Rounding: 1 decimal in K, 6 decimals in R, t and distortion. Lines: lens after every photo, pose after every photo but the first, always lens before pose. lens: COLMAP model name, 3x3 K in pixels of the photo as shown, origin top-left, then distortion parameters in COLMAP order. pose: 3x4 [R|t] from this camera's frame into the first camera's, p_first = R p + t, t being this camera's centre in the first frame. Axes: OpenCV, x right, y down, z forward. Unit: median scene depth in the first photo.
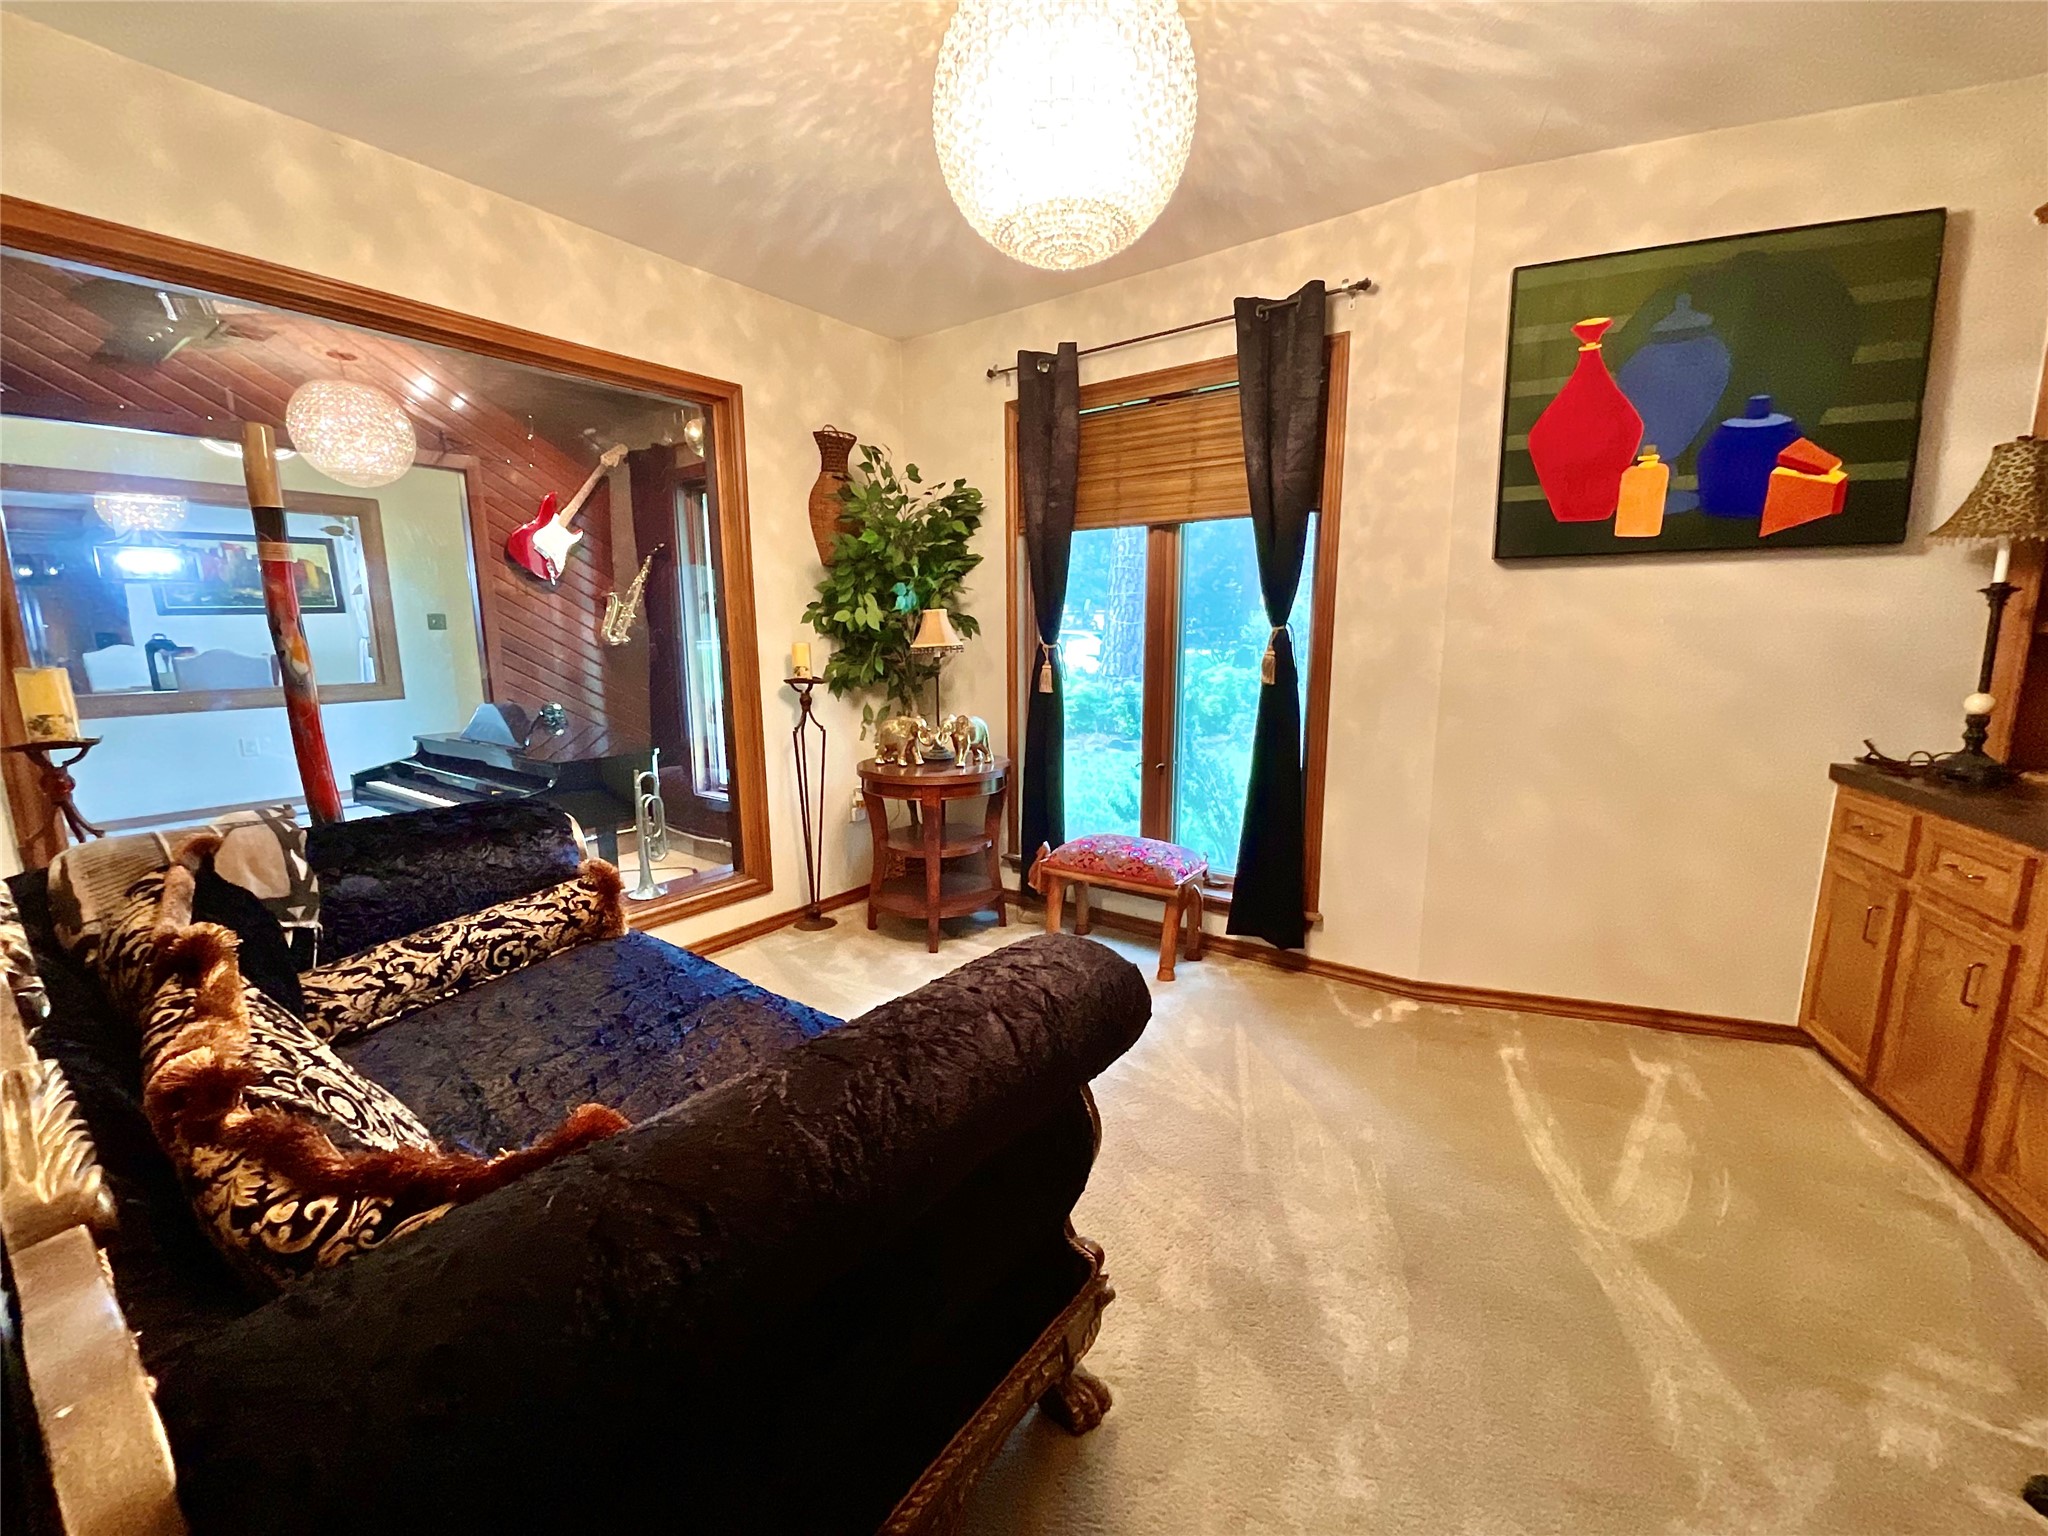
lens RADIAL K [[829.2, 0, 1024.0], [0, 829.2, 768.0], [0, 0, 1]] dist [-0.000679, 0.000364]
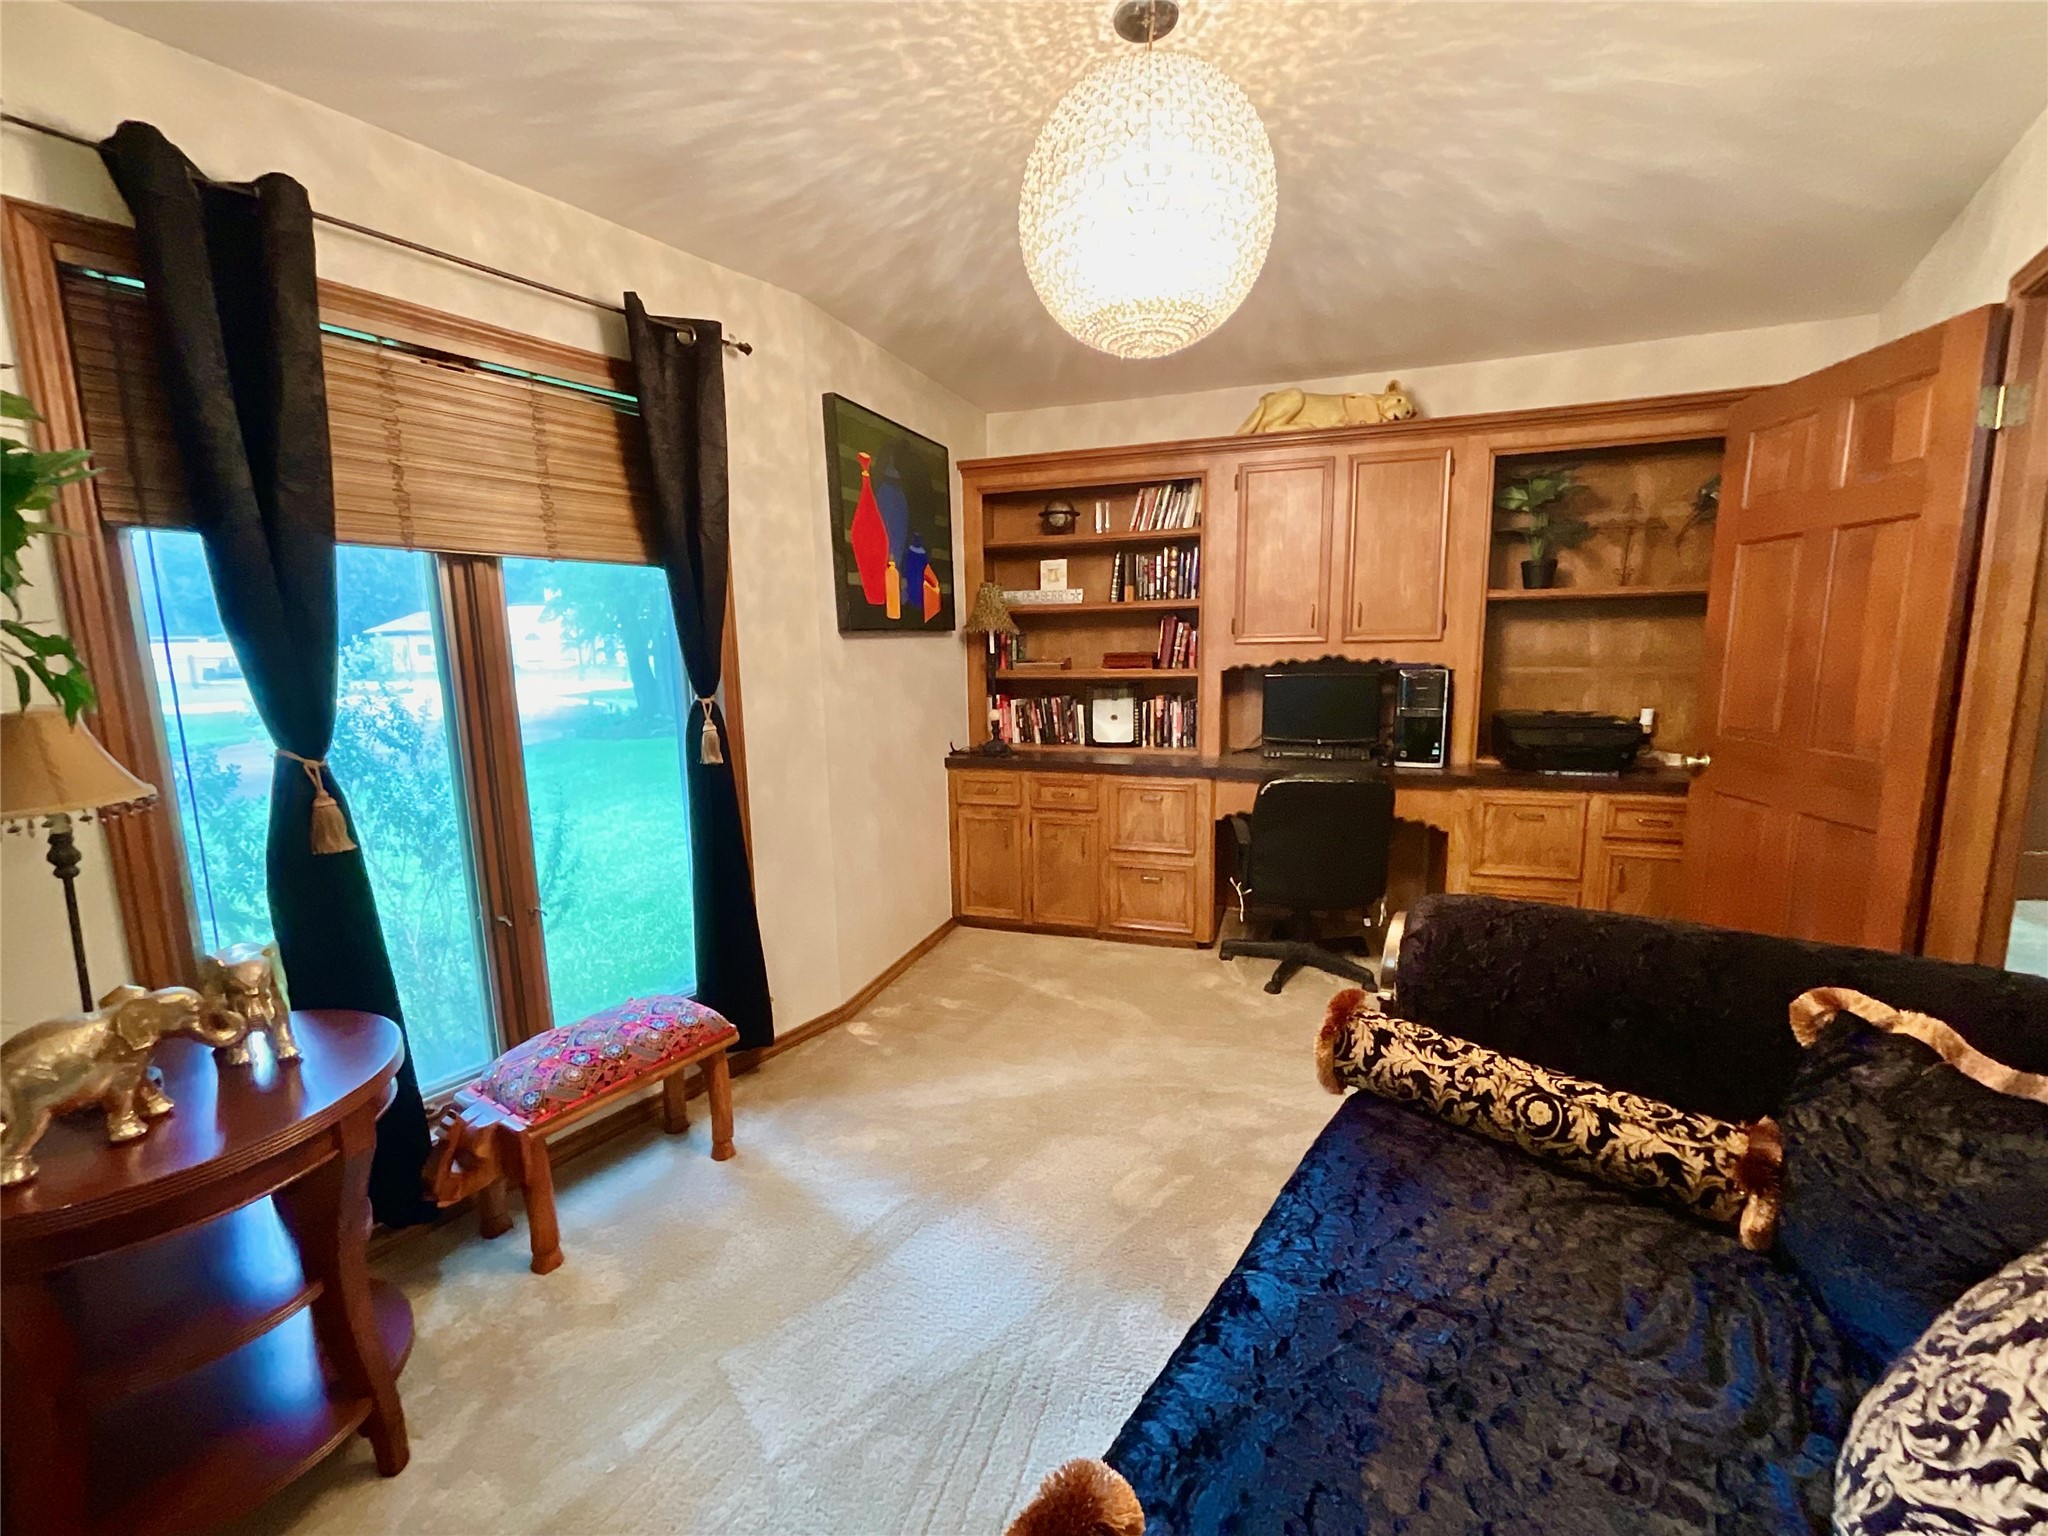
lens RADIAL K [[829.2, 0, 1024.0], [0, 829.2, 768.0], [0, 0, 1]] dist [-0.000679, 0.000364]
pose [[-0.035609, -0.146393, 0.988585, -0.673858], [0.190084, 0.970162, 0.150512, -0.199114], [-0.981122, 0.193274, -0.006719, 0.820707]]
